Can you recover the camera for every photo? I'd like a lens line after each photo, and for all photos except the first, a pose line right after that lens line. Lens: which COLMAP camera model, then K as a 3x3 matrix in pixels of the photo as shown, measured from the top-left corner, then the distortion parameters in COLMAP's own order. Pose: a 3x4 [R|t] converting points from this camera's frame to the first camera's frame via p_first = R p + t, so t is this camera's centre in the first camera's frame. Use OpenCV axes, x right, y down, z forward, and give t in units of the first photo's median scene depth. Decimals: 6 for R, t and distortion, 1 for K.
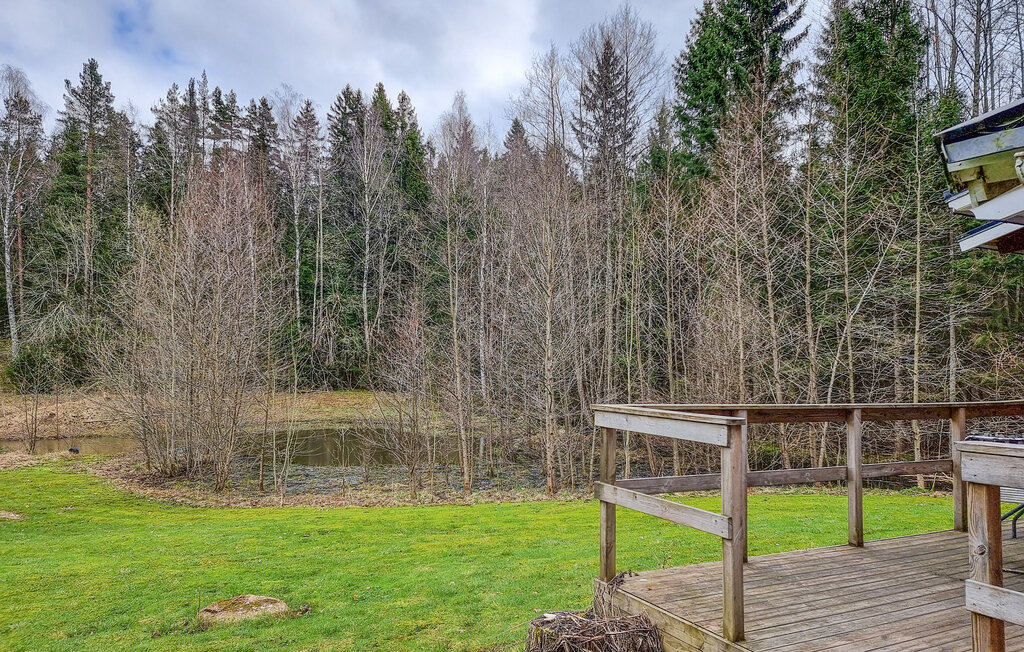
lens RADIAL K [[732.7, 0, 512.0], [0, 732.7, 326.0], [0, 0, 1]] dist [0.057490, -0.003263]
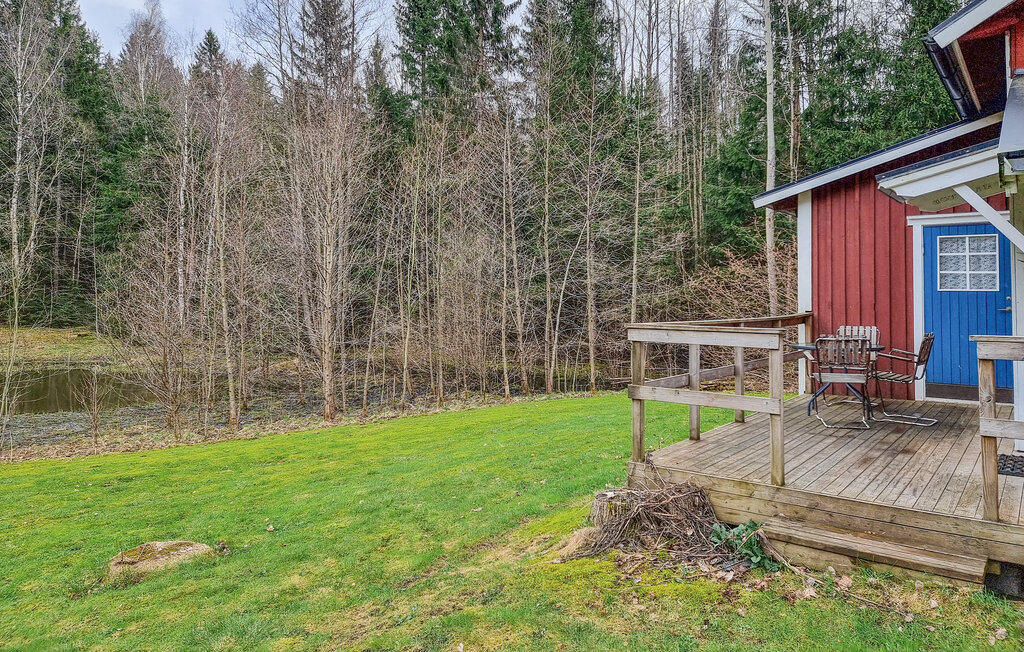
lens RADIAL K [[711.8, 0, 513.1], [0, 711.8, 276.5], [0, 0, 1]] dist [0.078926, -0.055018]
pose [[0.900371, 0.004595, 0.435099, -0.101487], [-0.017228, 0.999537, 0.025095, 0.000087], [-0.434782, -0.030091, 0.900033, -0.000268]]
